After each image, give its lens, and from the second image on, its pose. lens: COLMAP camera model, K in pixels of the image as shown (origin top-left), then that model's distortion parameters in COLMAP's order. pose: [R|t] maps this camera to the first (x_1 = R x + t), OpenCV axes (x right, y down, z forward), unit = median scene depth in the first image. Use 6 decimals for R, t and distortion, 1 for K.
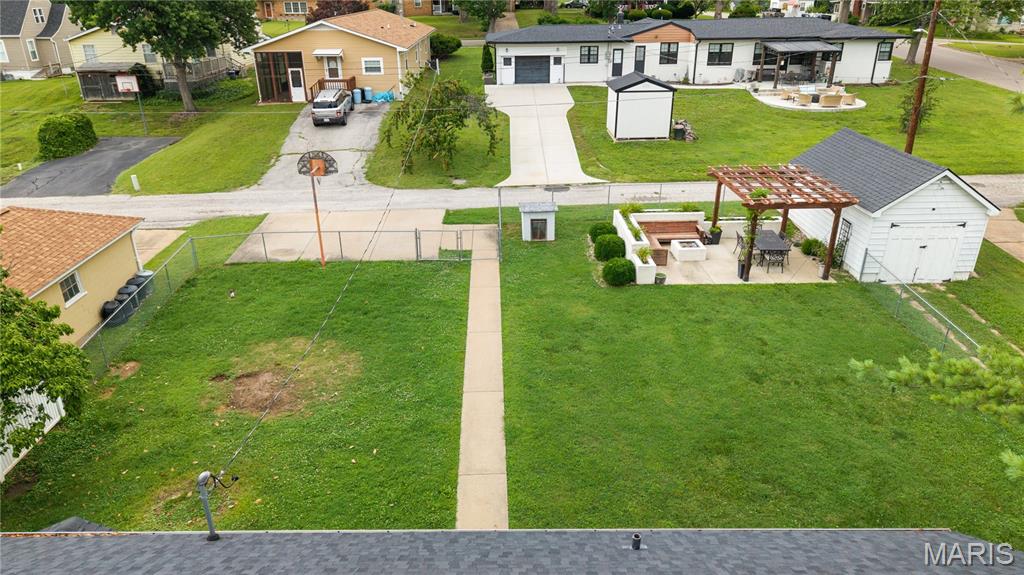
lens RADIAL K [[677.9, 0, 512.0], [0, 677.9, 287.5], [0, 0, 1]] dist [0.051394, -0.064054]
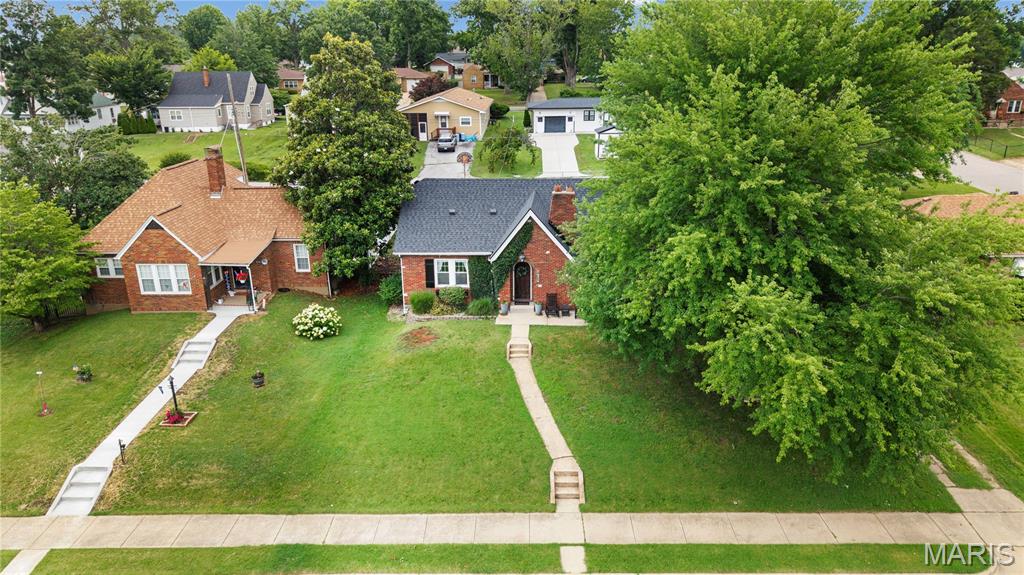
lens RADIAL K [[677.9, 0, 512.0], [0, 677.9, 287.5], [0, 0, 1]] dist [0.051394, -0.064054]
pose [[0.999325, 0.013314, -0.034249, -0.015634], [-0.016210, 0.996189, -0.085705, 0.260989], [0.032977, 0.086203, 0.995732, -0.735367]]
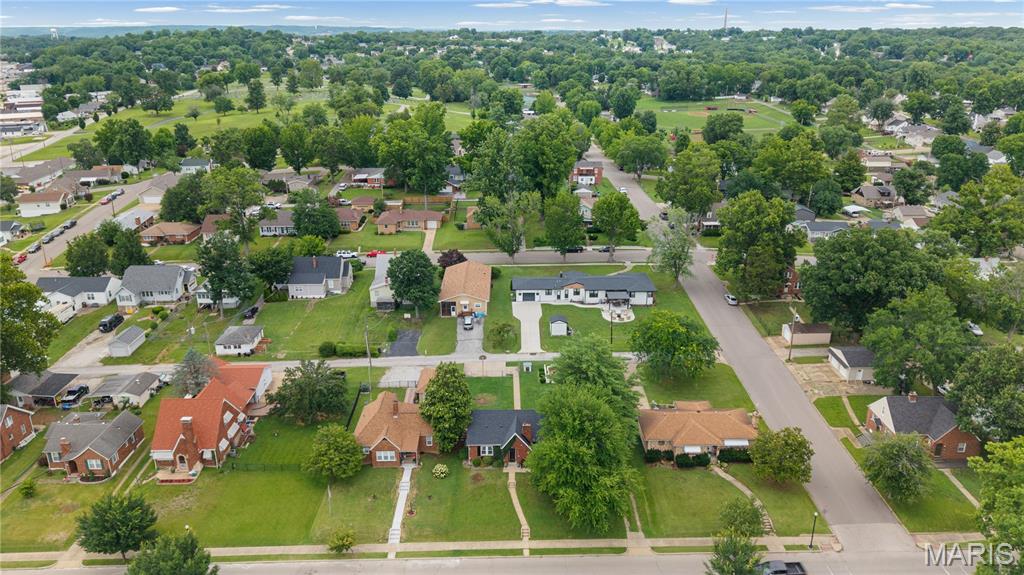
lens RADIAL K [[697.6, 0, 512.0], [0, 697.6, 287.5], [0, 0, 1]] dist [0.038022, -0.071297]
pose [[0.999931, 0.005576, -0.010363, -0.011462], [-0.006281, 0.997580, -0.069241, -0.183924], [0.009952, 0.069302, 0.997546, -2.213870]]
